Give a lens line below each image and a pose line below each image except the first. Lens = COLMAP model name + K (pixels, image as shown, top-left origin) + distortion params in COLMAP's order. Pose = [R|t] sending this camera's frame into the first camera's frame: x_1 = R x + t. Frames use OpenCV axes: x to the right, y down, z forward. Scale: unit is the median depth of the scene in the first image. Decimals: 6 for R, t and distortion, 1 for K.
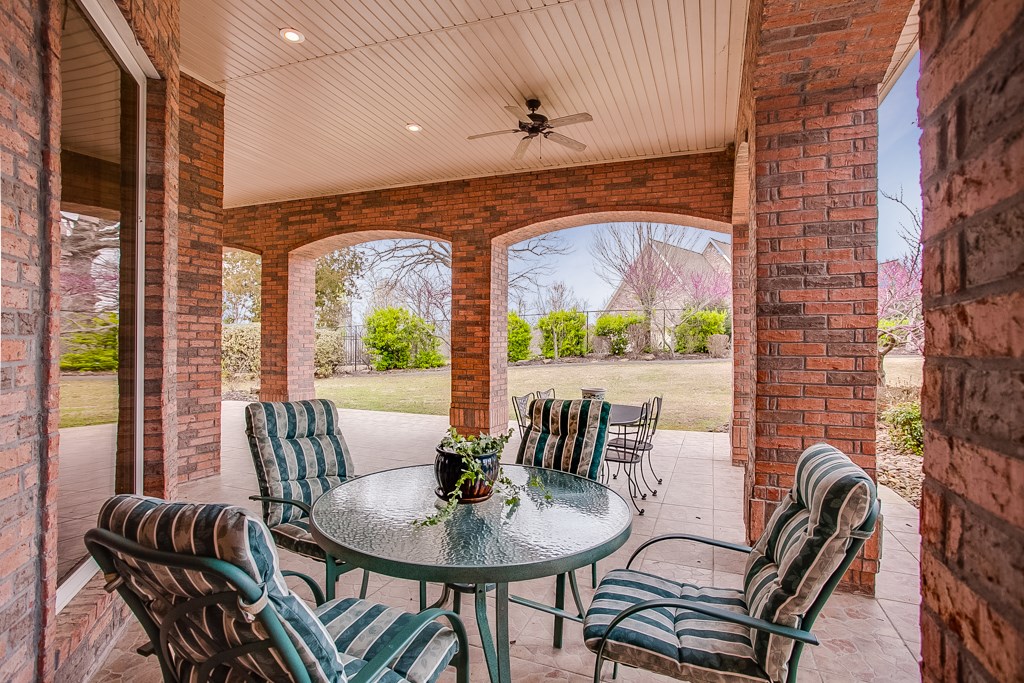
lens RADIAL K [[513.2, 0, 509.0], [0, 513.2, 347.1], [0, 0, 1]] dist [-0.022708, 0.000820]
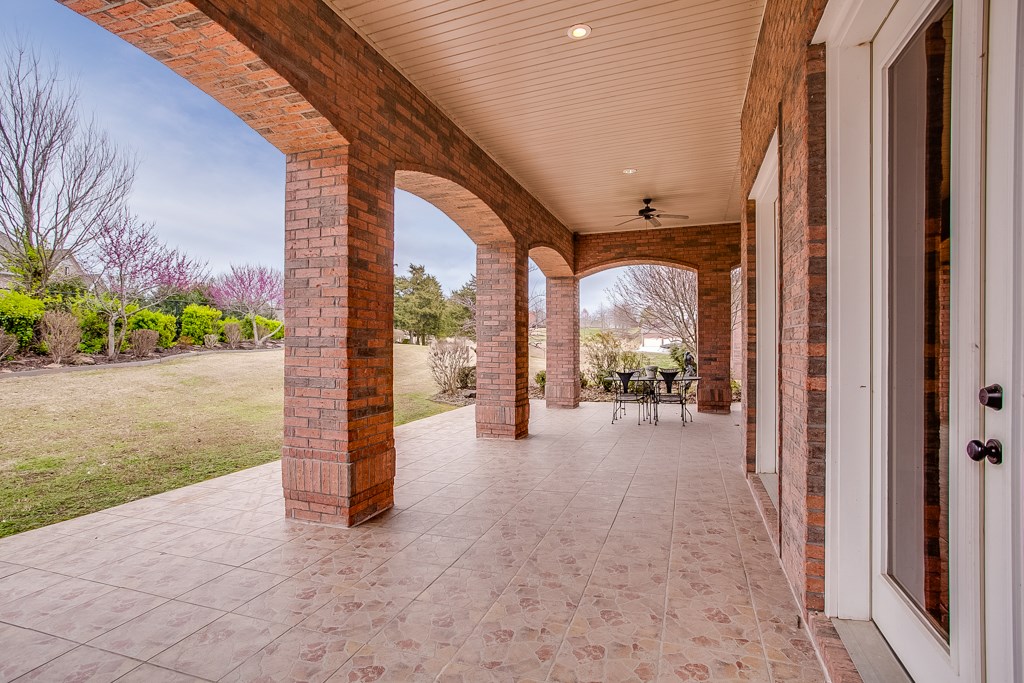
lens RADIAL K [[513.2, 0, 511.3], [0, 513.2, 337.3], [0, 0, 1]] dist [-0.022708, 0.000820]
pose [[-0.059685, -0.005534, 0.998202, -0.937957], [-0.006216, 0.999967, 0.005172, -0.020198], [-0.998198, -0.005896, -0.059718, 0.899738]]
